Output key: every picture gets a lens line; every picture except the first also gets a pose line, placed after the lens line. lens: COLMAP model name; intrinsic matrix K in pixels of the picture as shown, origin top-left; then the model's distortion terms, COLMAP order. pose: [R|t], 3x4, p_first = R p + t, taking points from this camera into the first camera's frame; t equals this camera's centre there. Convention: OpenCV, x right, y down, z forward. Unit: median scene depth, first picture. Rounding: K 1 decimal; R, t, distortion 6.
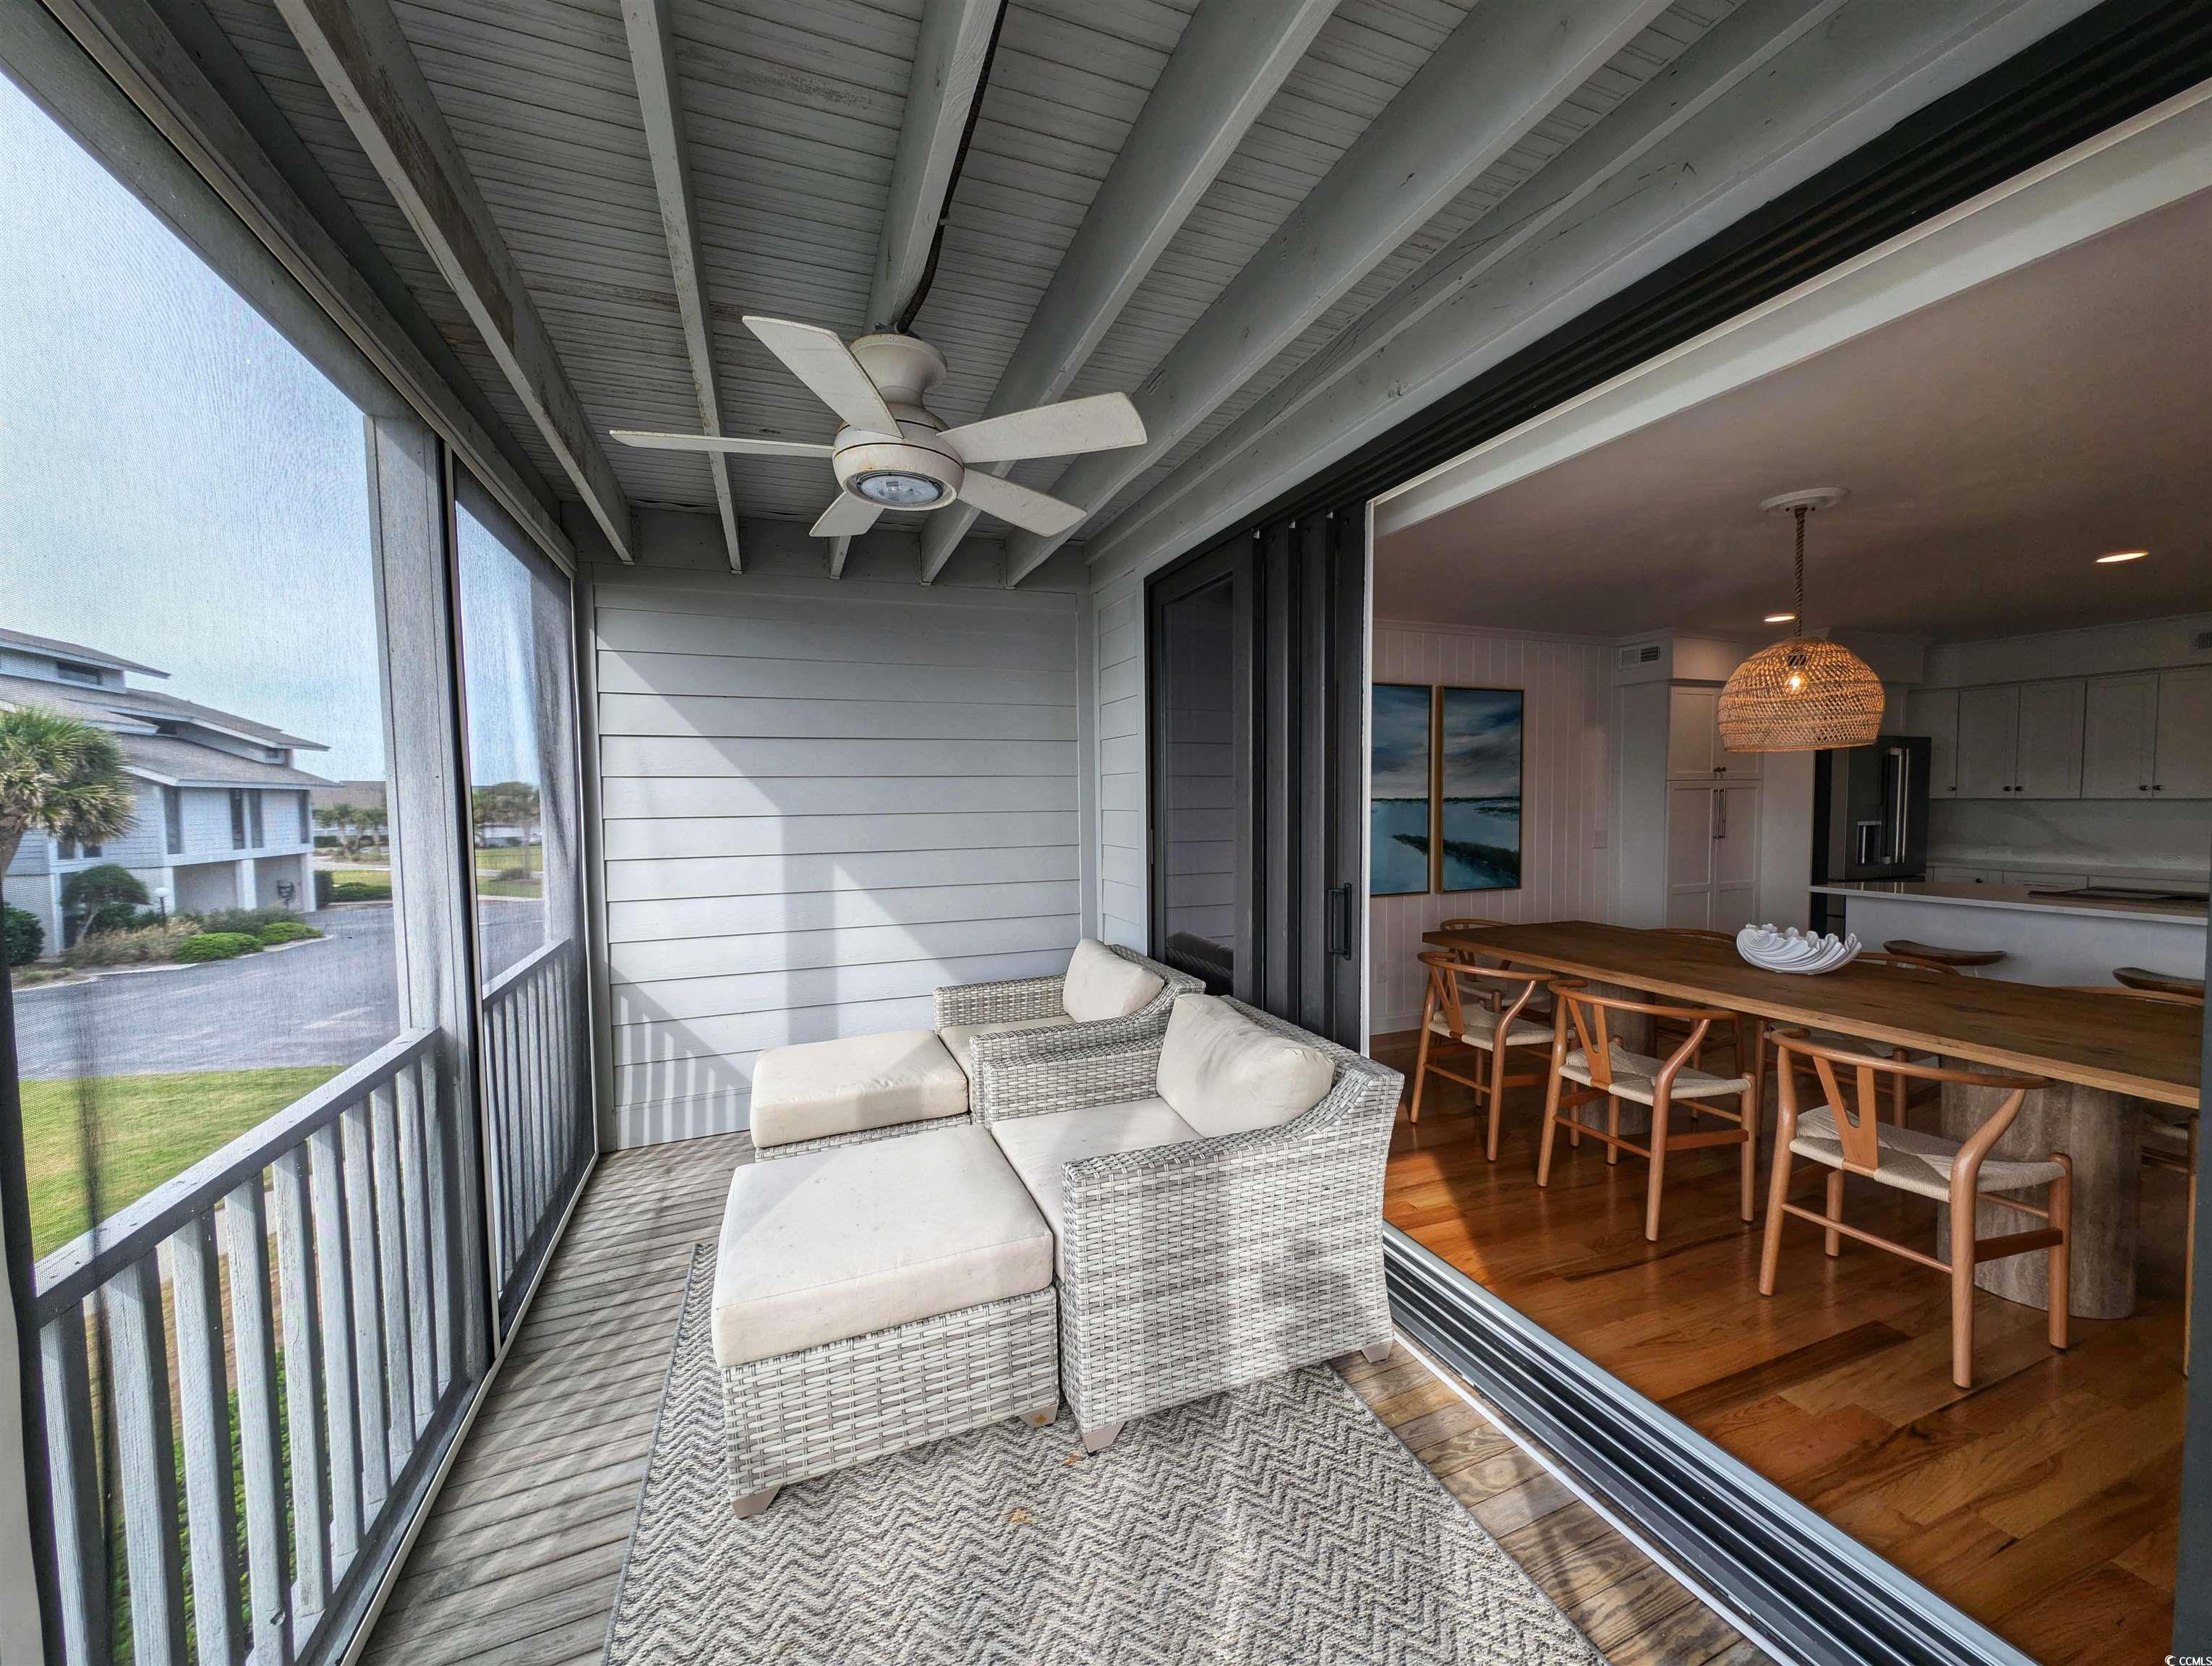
lens RADIAL K [[833.7, 0, 1089.7], [0, 833.7, 836.5], [0, 0, 1]] dist [0.006492, -0.003116]
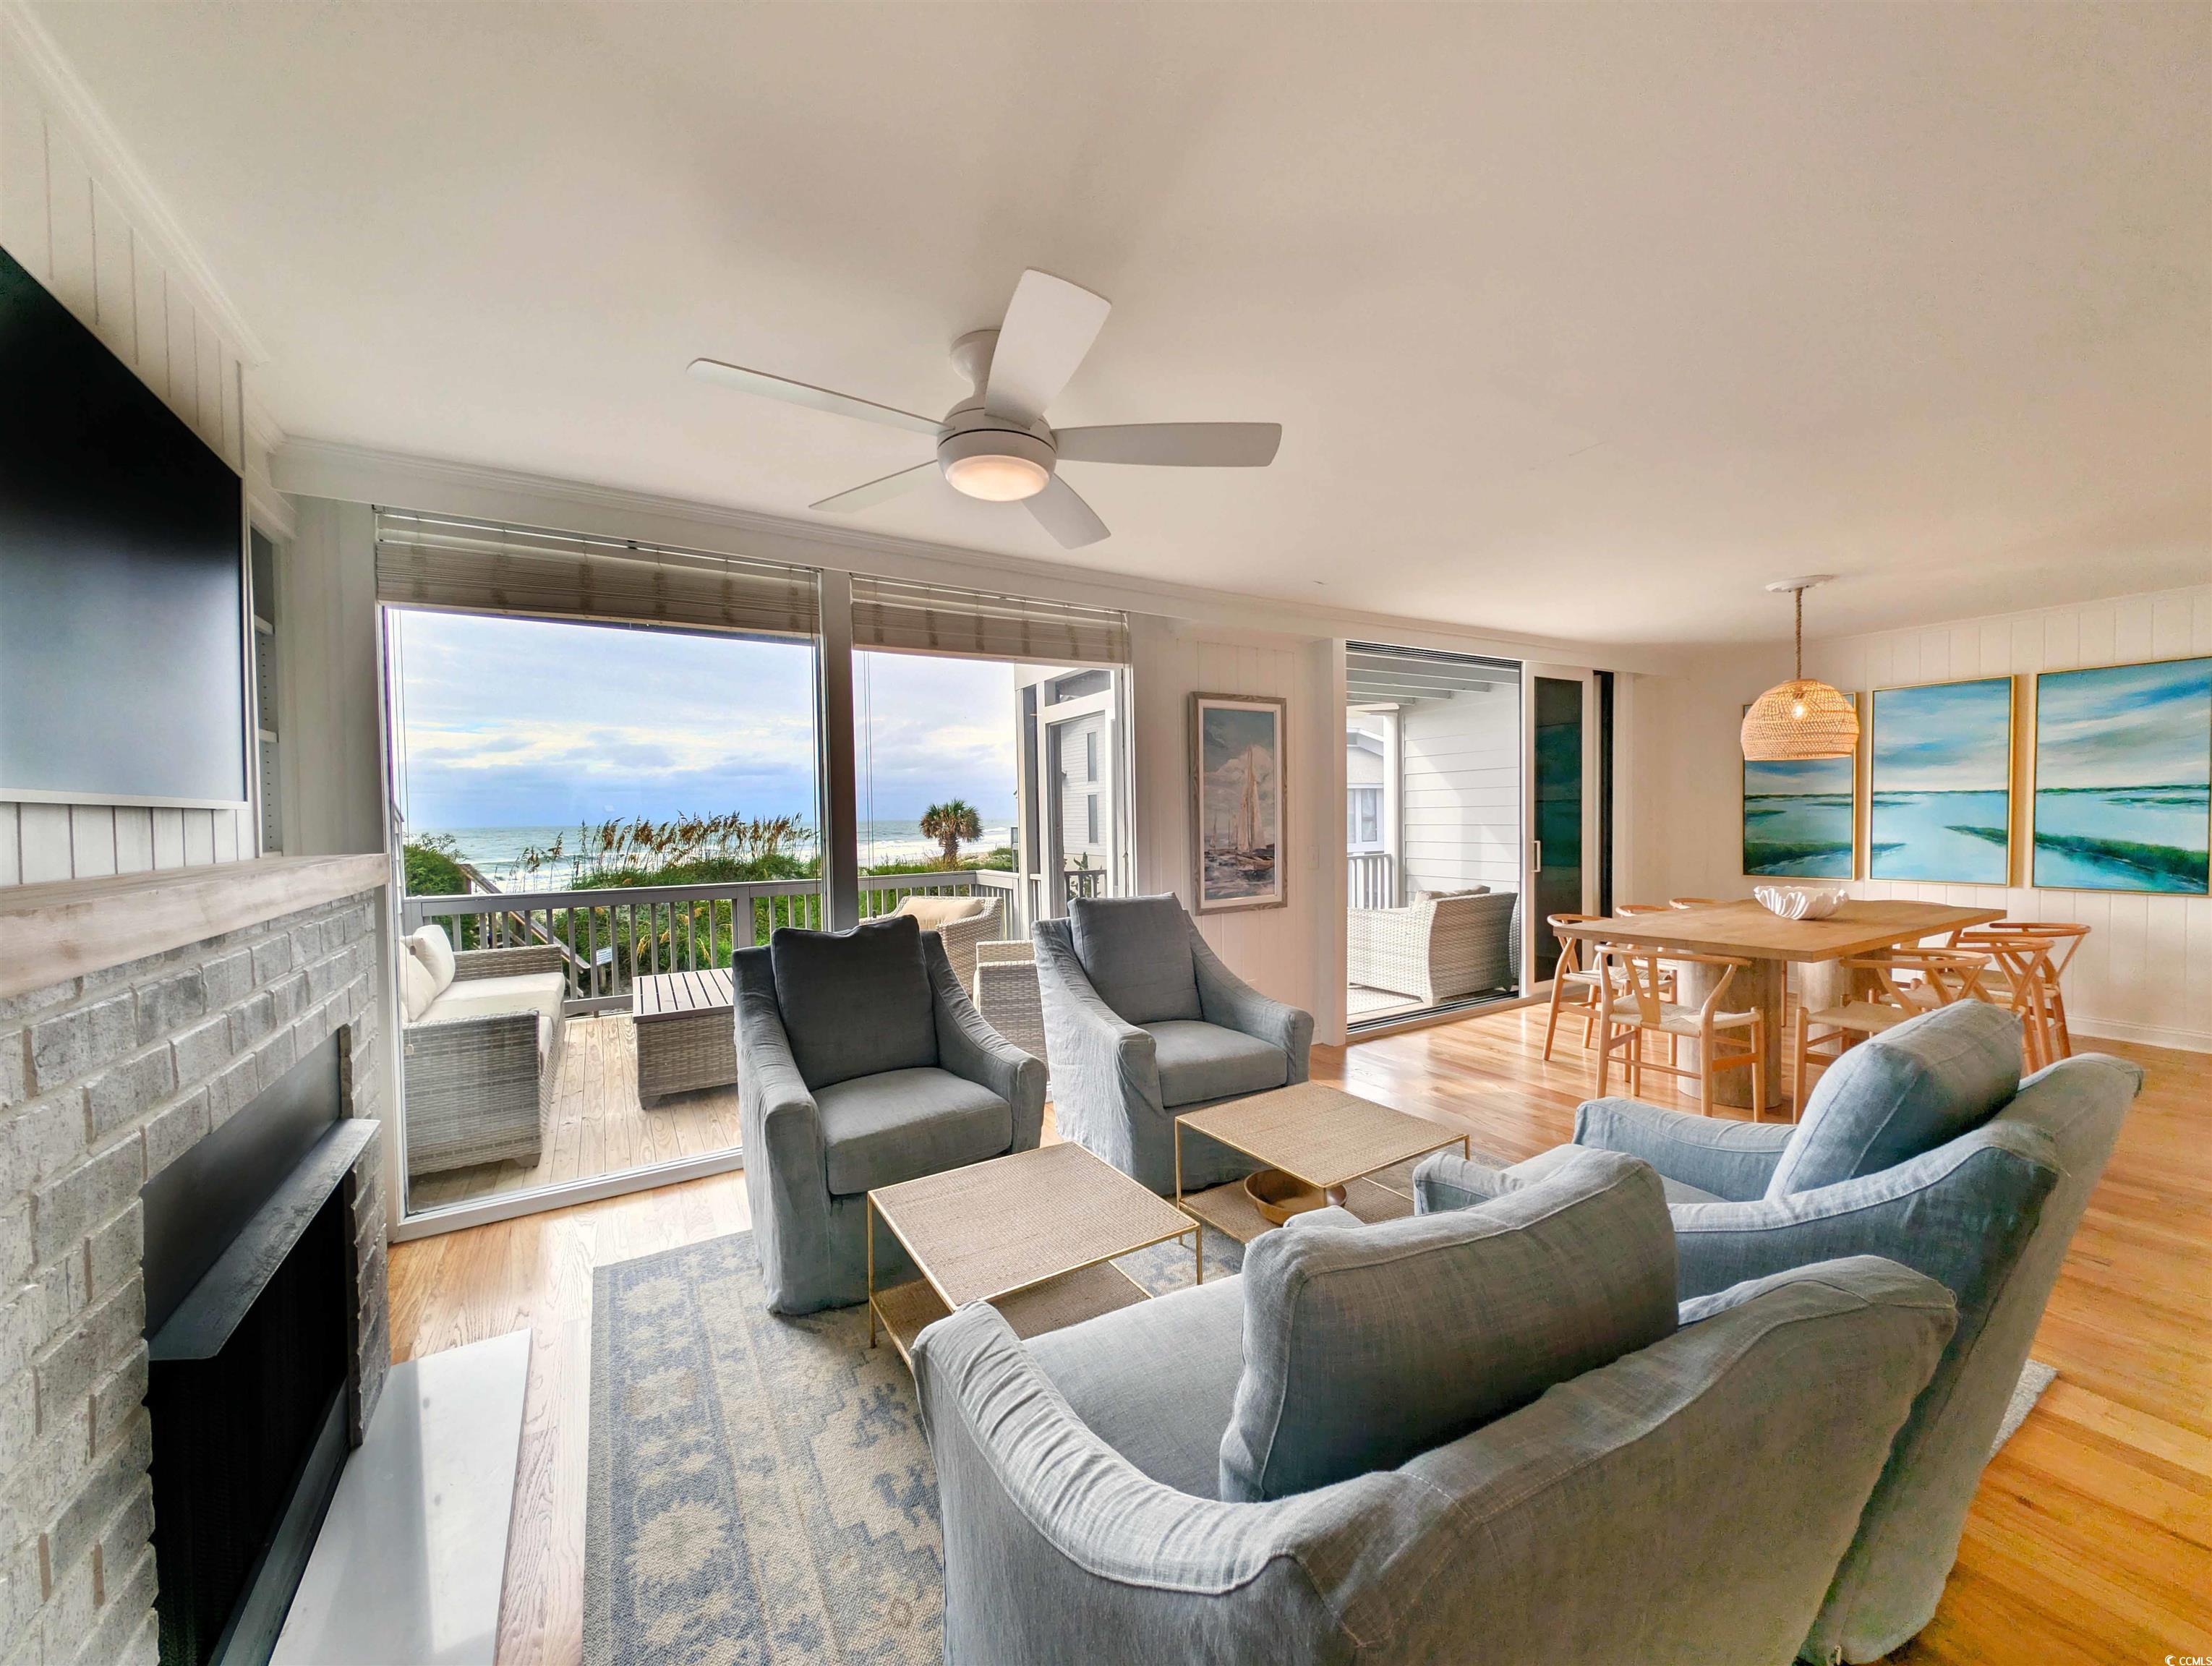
lens RADIAL K [[833.7, 0, 1096.6], [0, 833.7, 835.5], [0, 0, 1]] dist [0.006492, -0.003116]
pose [[0.169443, 0.035533, -0.984899, 1.183855], [-0.028817, 0.999101, 0.031087, 0.008591], [0.985119, 0.023115, 0.170315, -0.229710]]
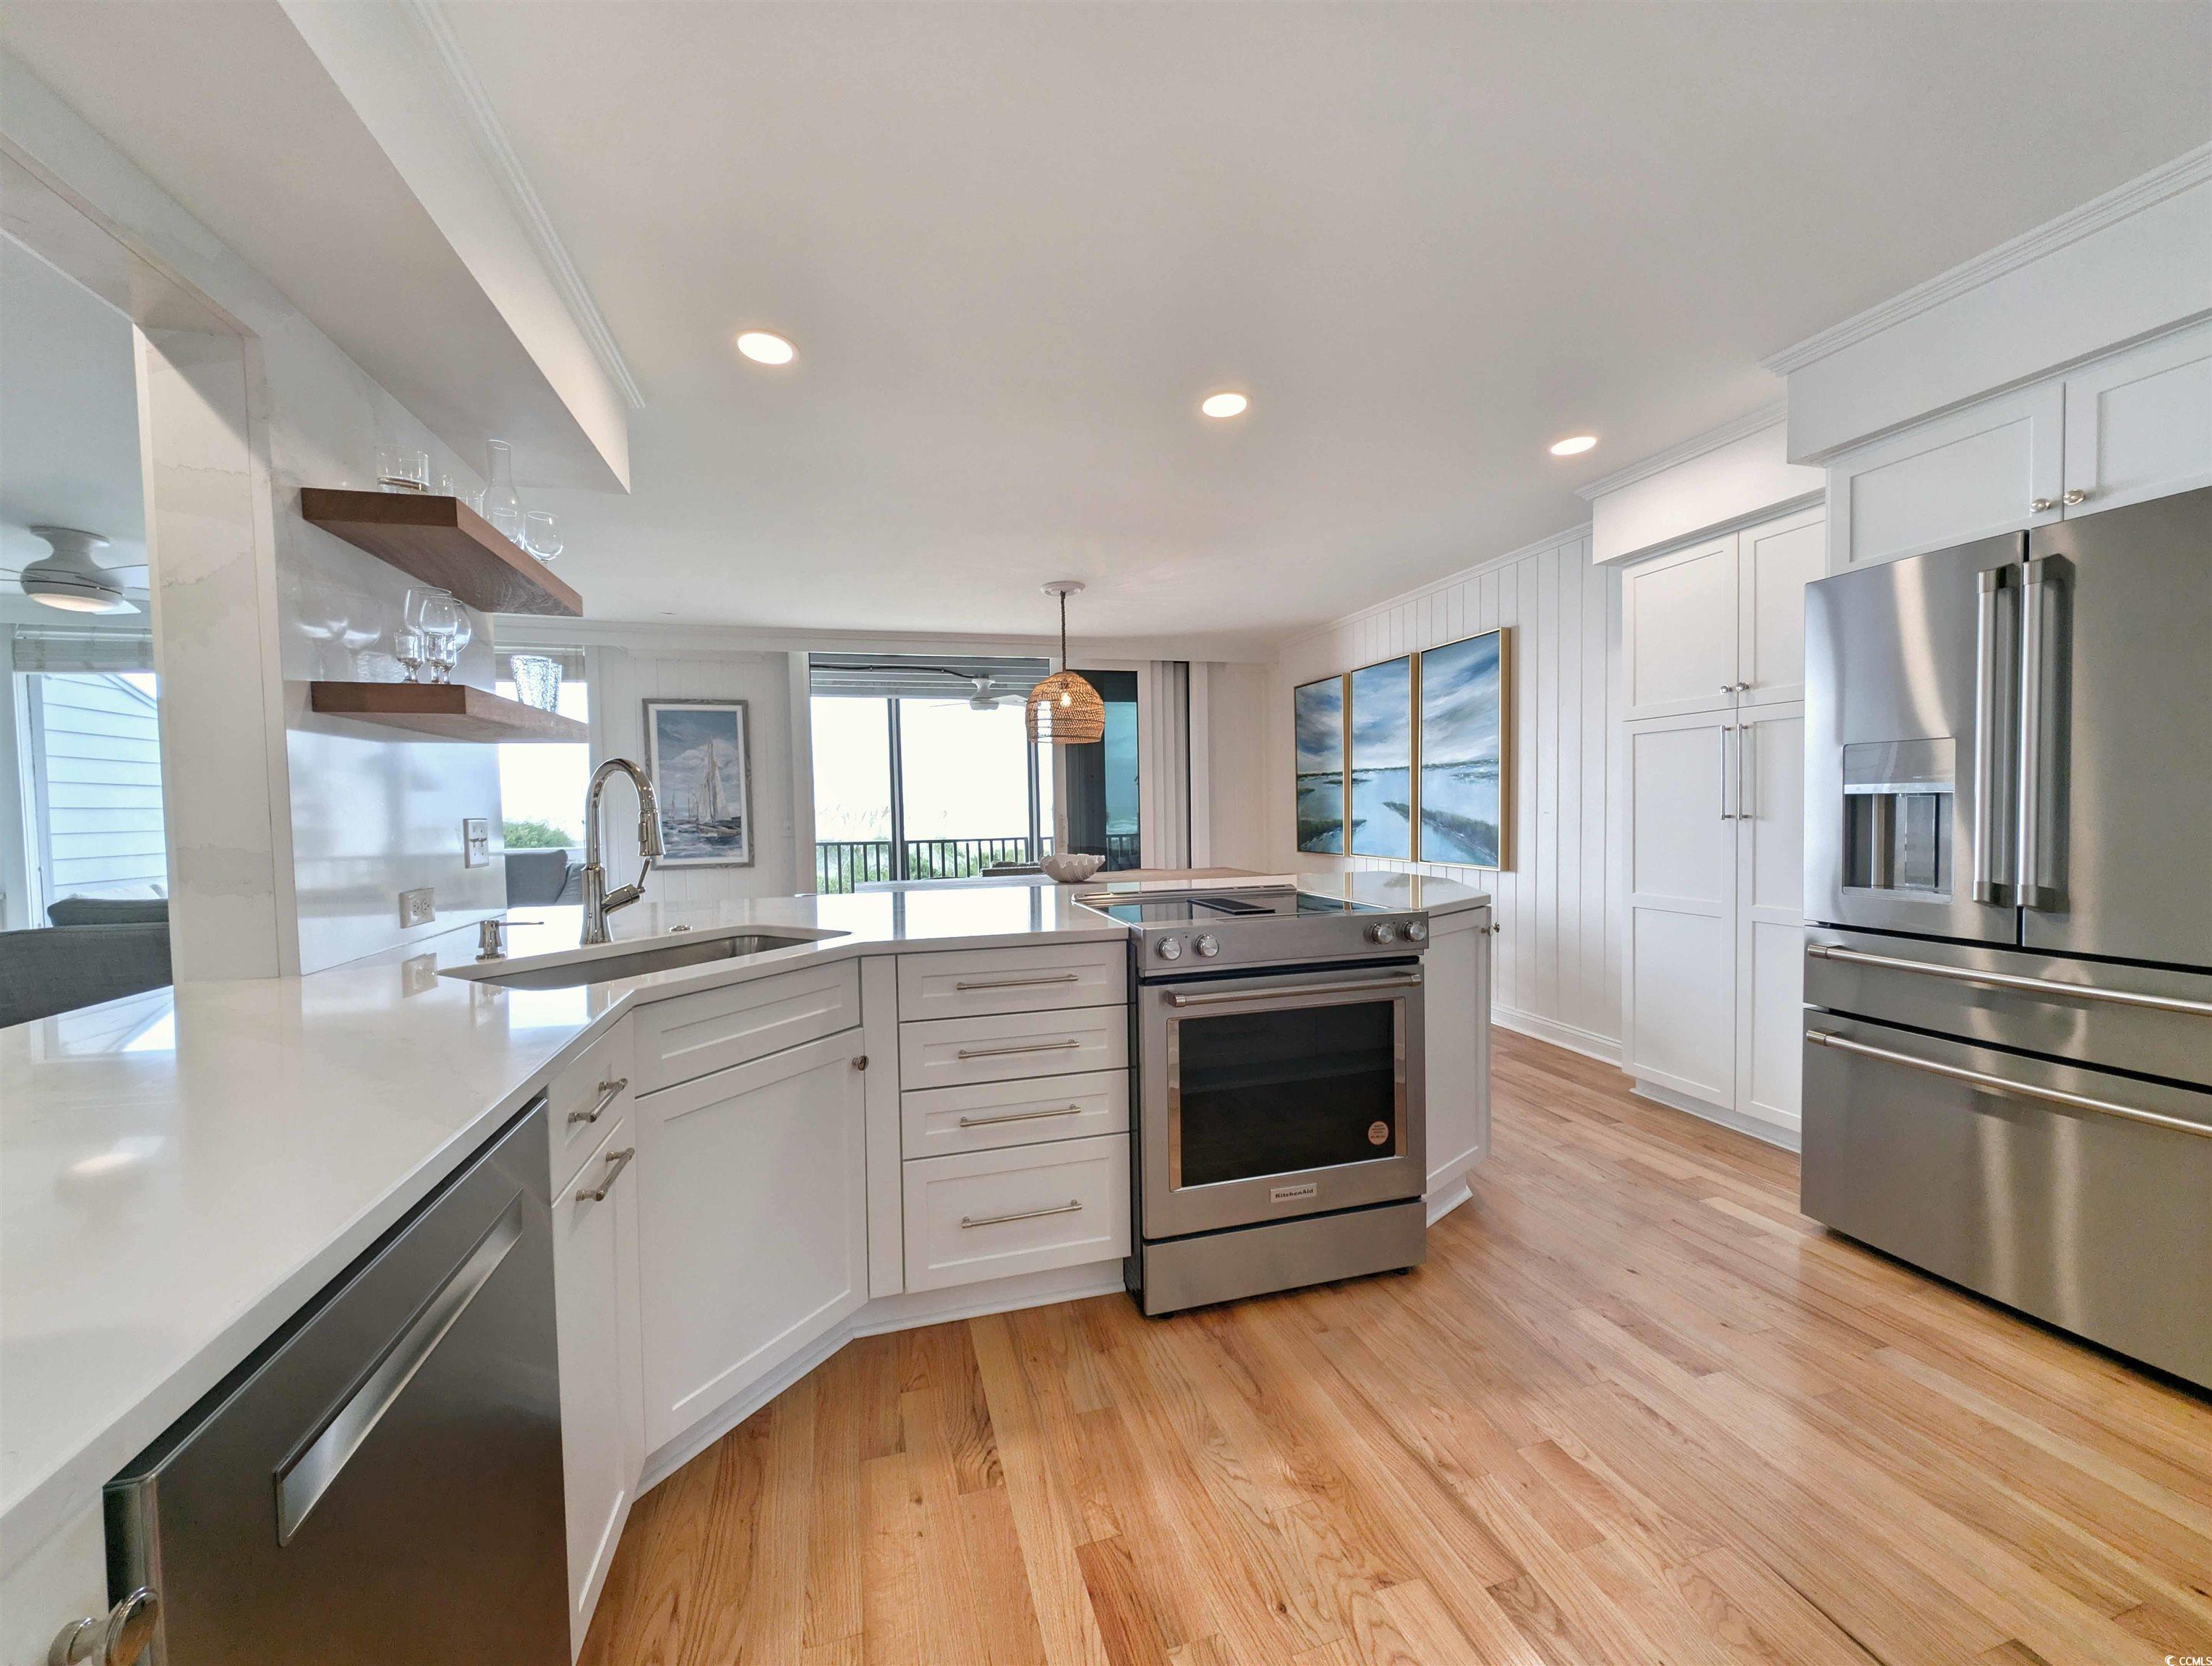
lens RADIAL K [[833.7, 0, 1096.7], [0, 833.7, 839.1], [0, 0, 1]] dist [0.006492, -0.003116]
pose [[-0.081634, 0.053912, -0.995203, 1.423317], [-0.024676, 0.998120, 0.056094, -0.004942], [0.996357, 0.029137, -0.080150, 0.695872]]
